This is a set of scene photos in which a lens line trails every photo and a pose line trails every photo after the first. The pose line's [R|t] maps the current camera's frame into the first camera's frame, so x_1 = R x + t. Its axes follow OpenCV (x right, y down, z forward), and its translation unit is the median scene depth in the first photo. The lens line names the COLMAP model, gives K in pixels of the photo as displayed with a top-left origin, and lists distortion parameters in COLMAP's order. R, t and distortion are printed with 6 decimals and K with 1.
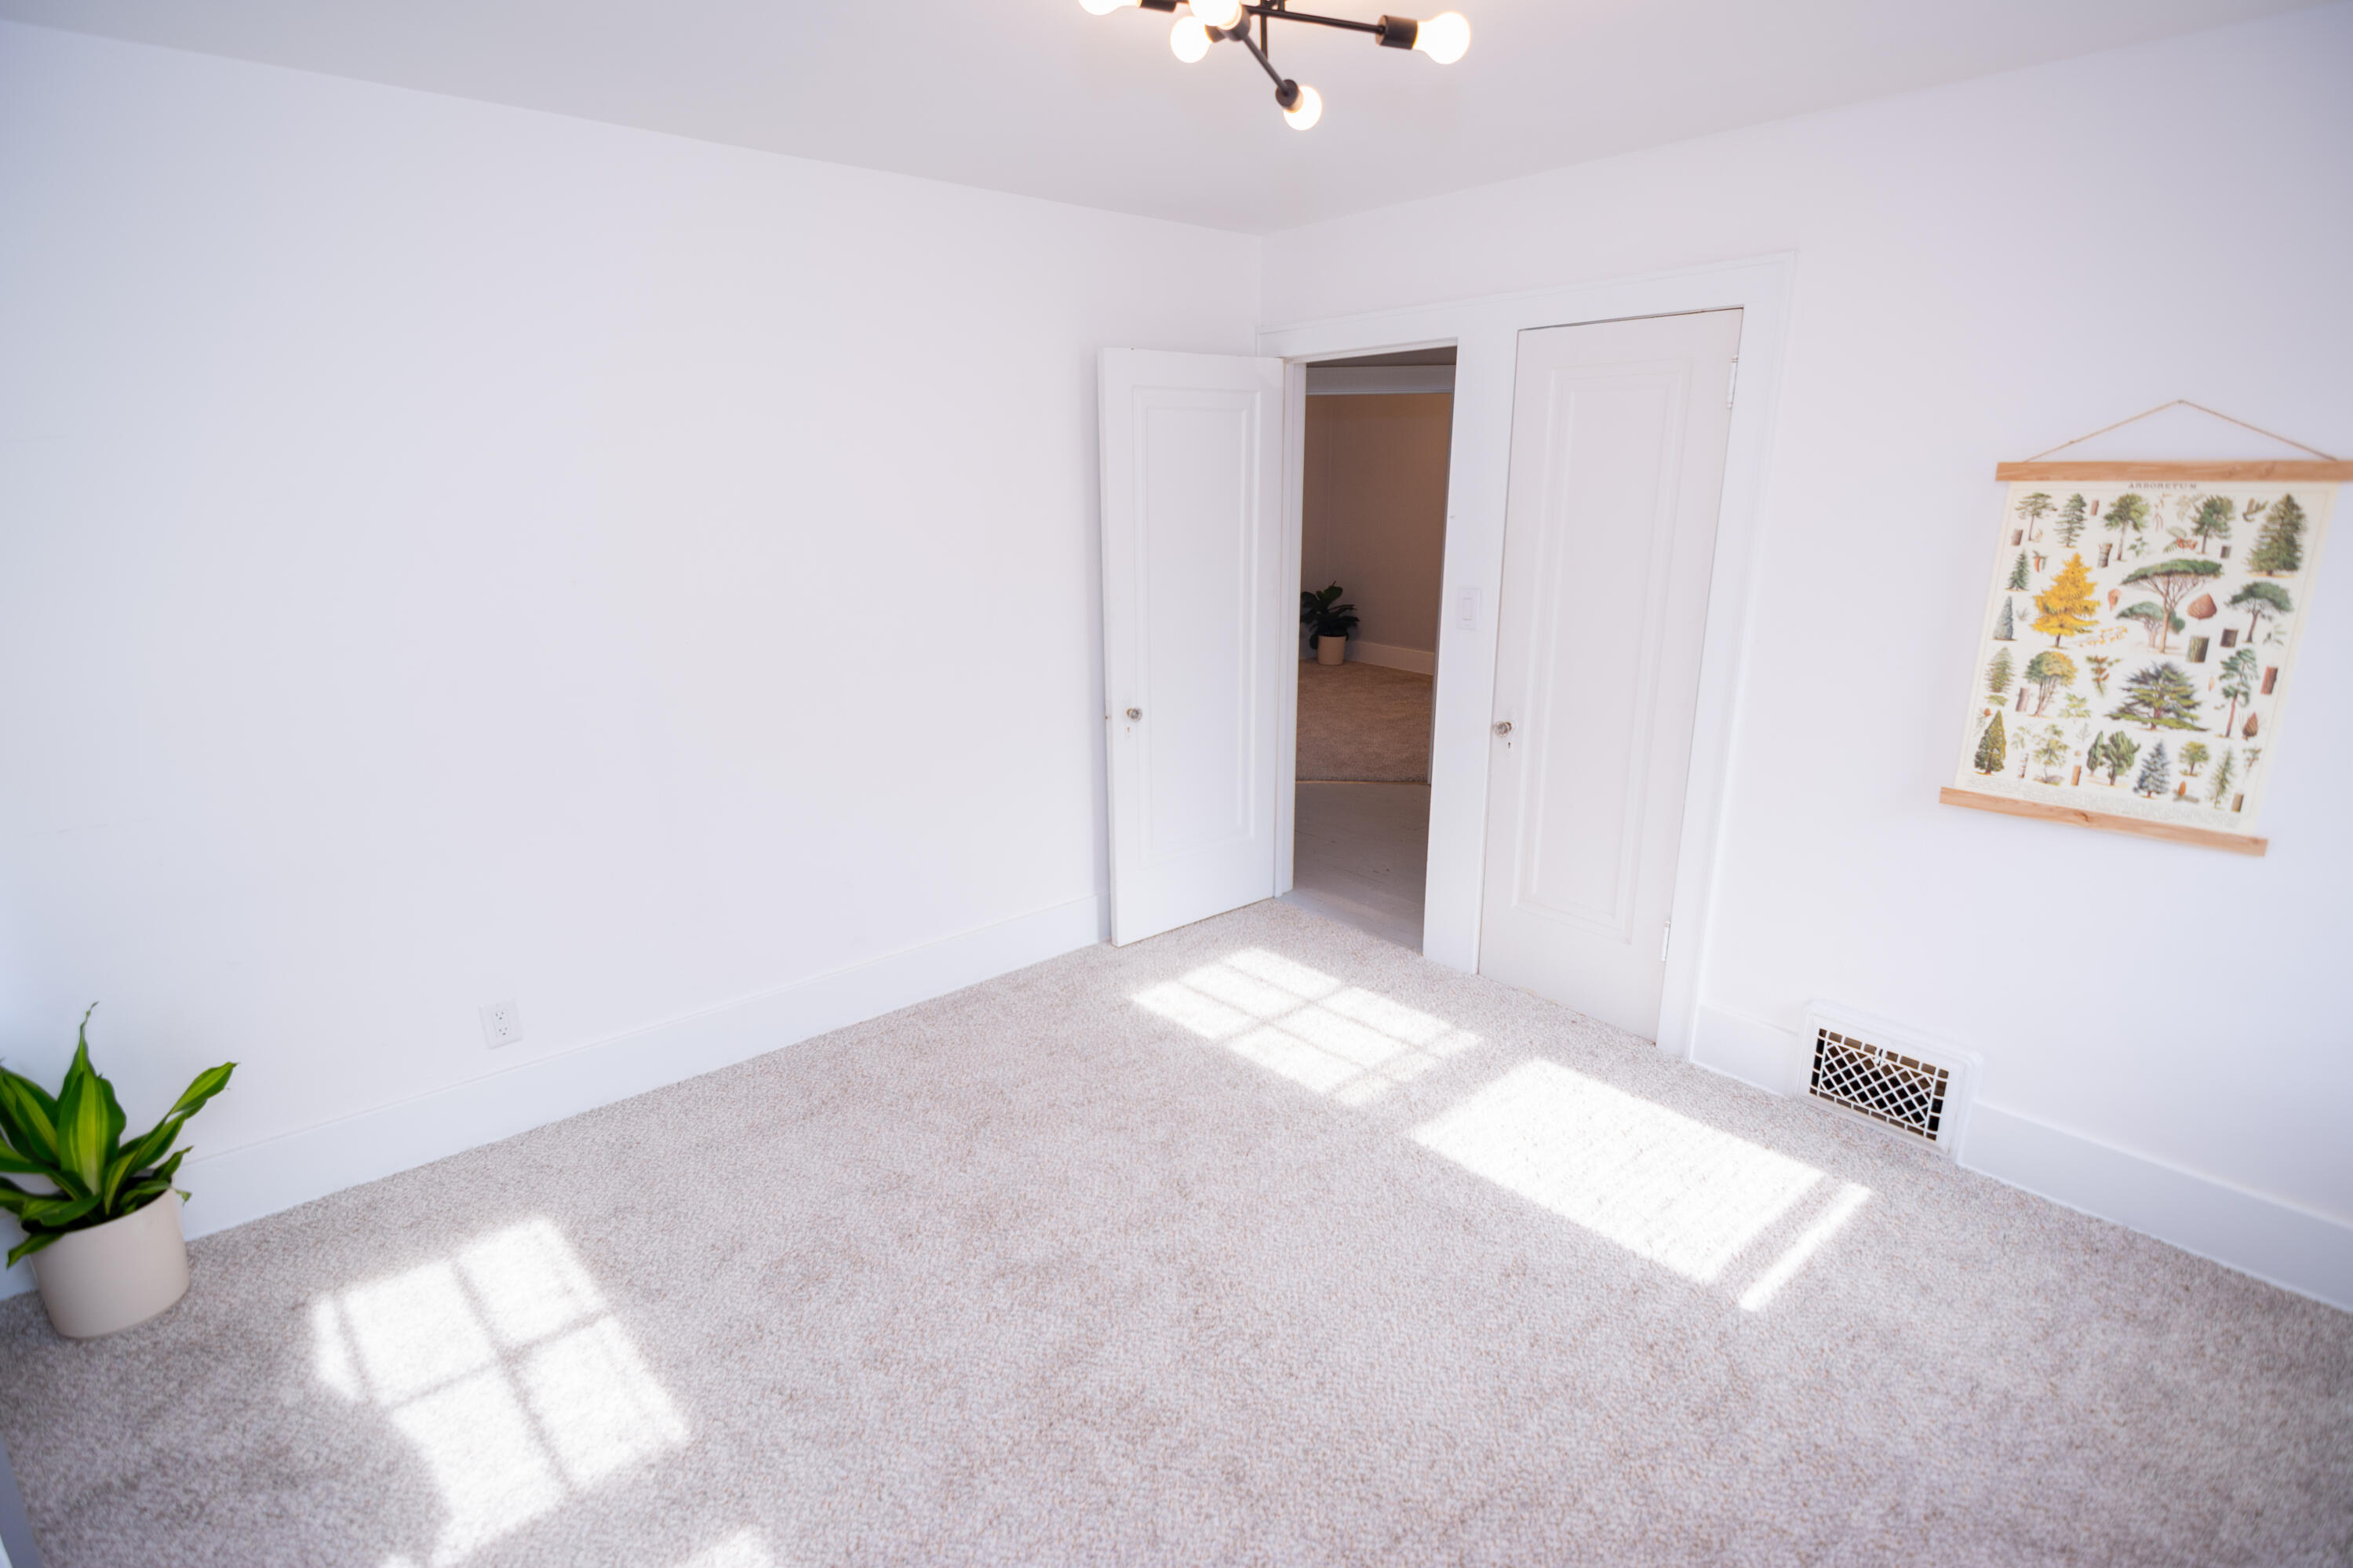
lens RADIAL K [[1142.8, 0, 1164.3], [0, 1142.8, 784.5], [0, 0, 1]] dist [0.022748, -0.014249]
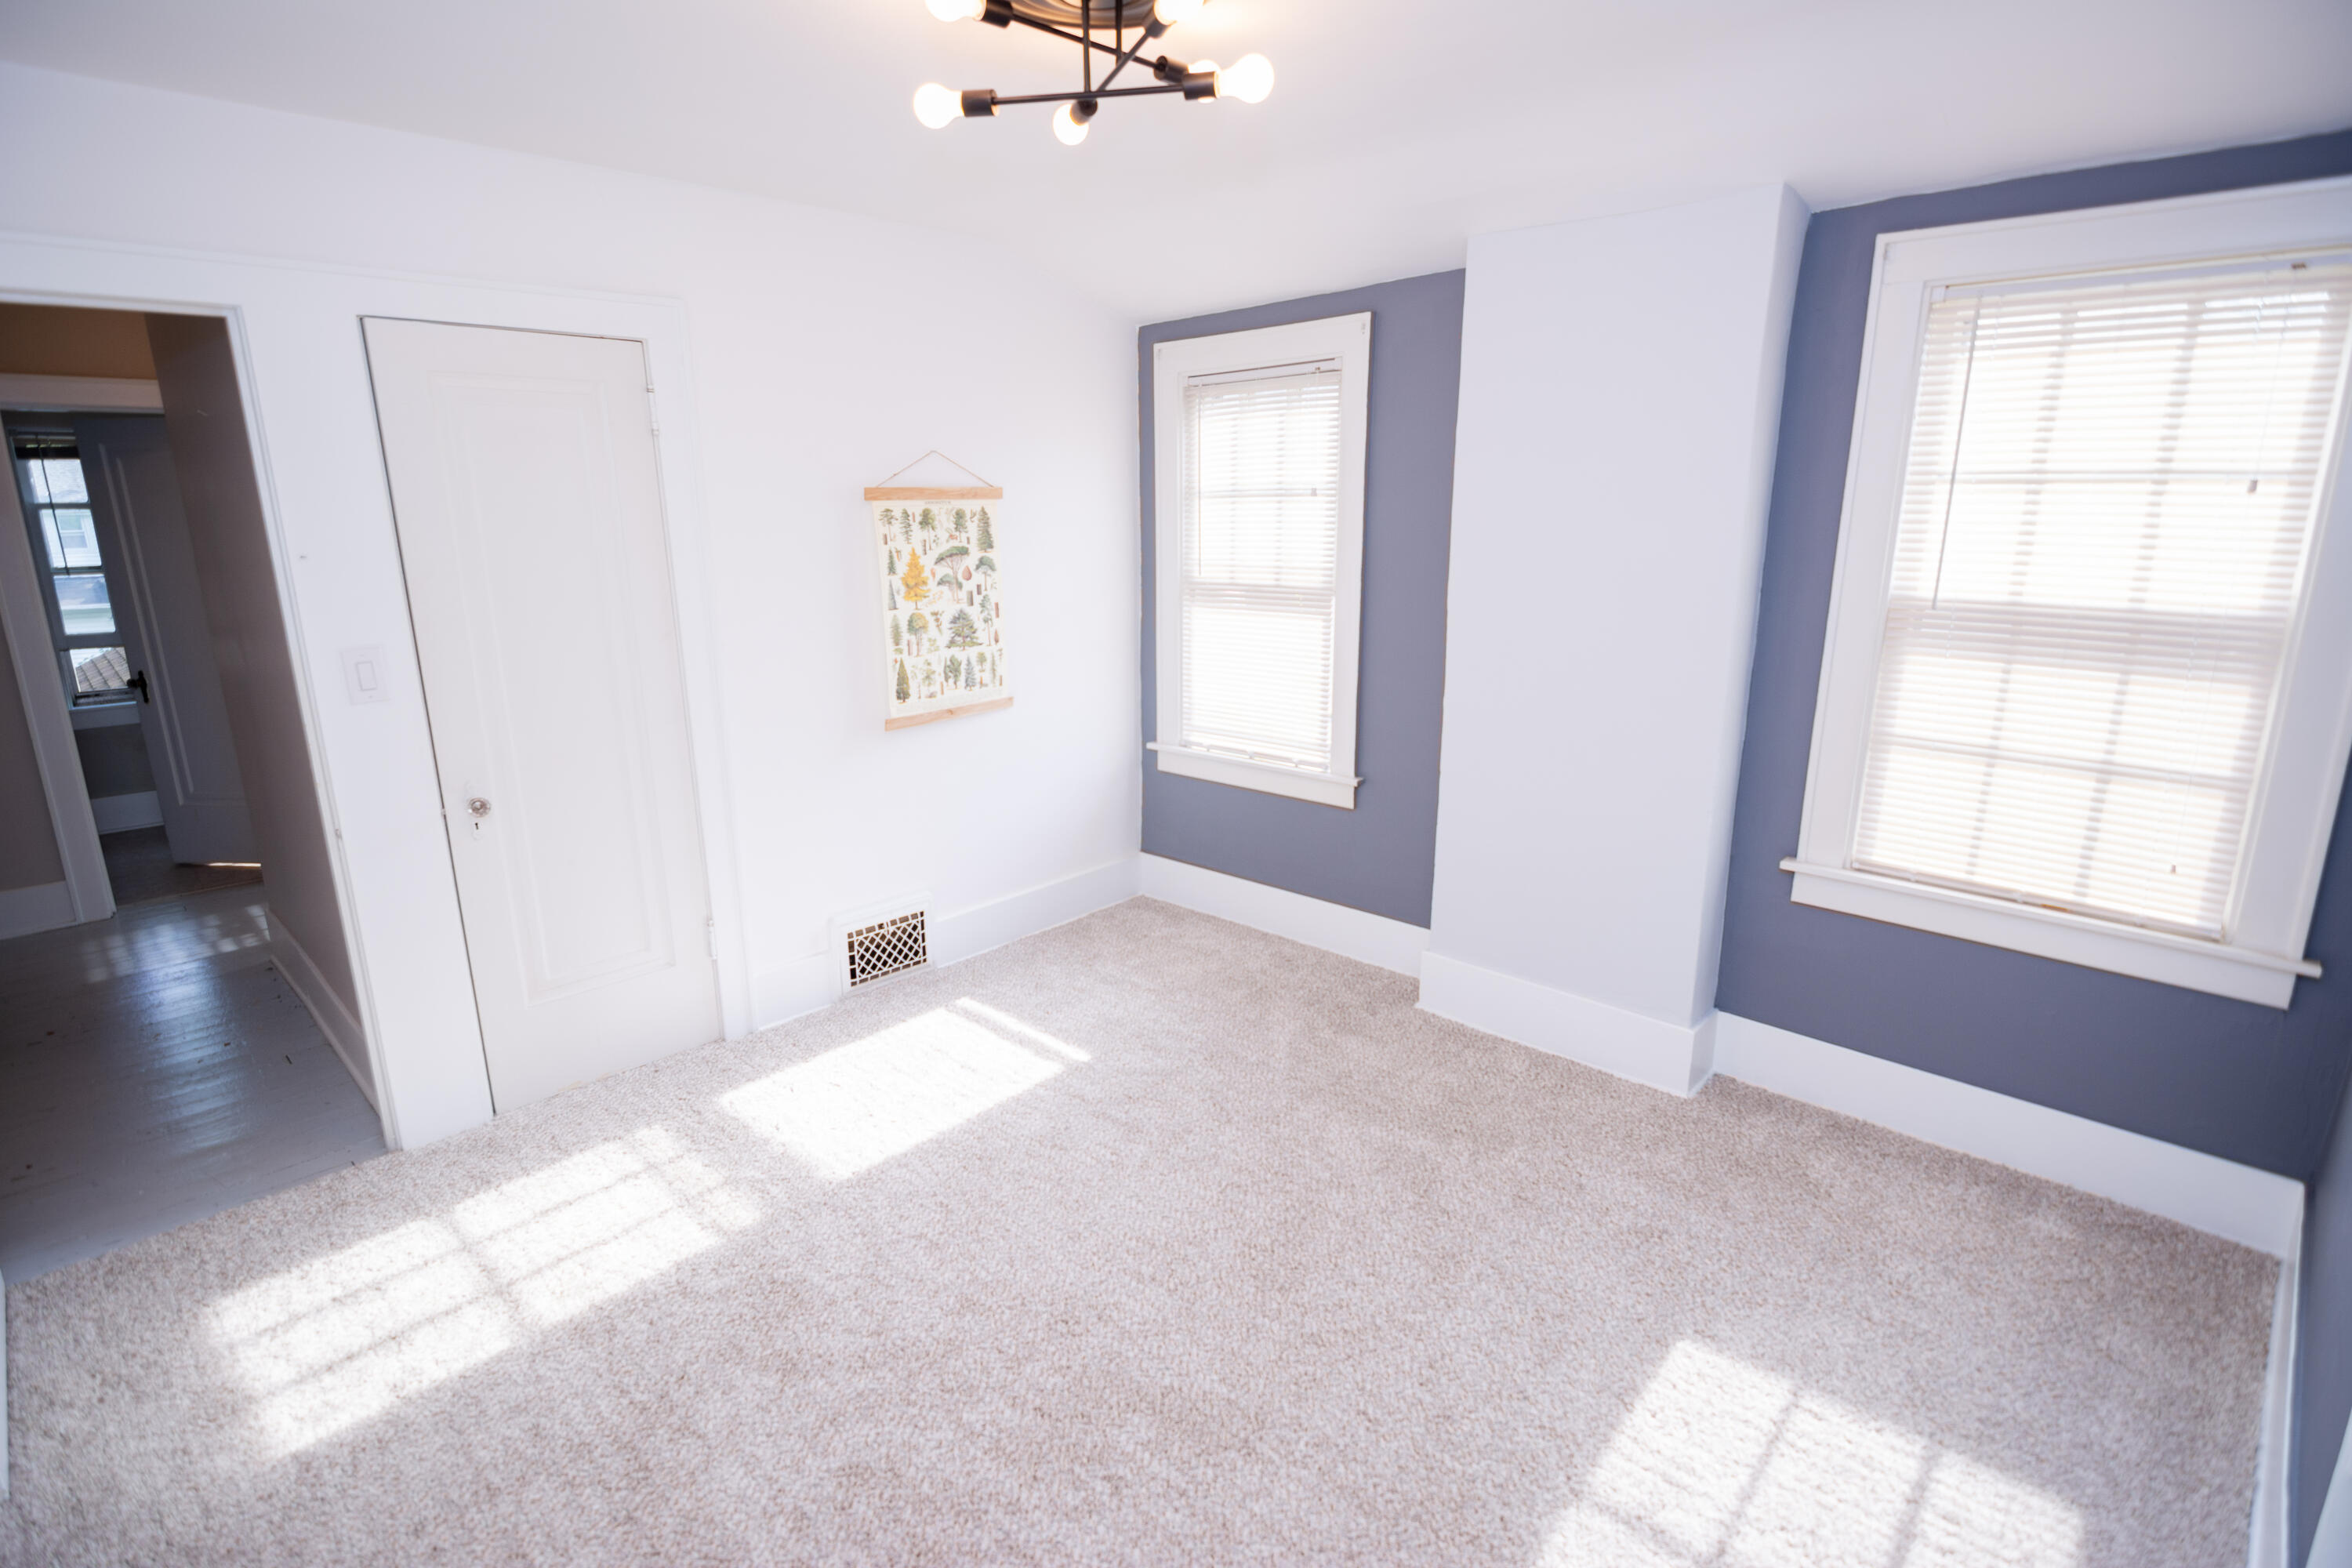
lens RADIAL K [[1142.4, 0, 1163.8], [0, 1142.4, 784.5], [0, 0, 1]] dist [0.022748, -0.014249]
pose [[-0.074746, -0.243073, 0.967124, -0.774154], [0.274425, 0.927376, 0.254293, -0.201478], [-0.958699, 0.284411, -0.002612, 0.766078]]
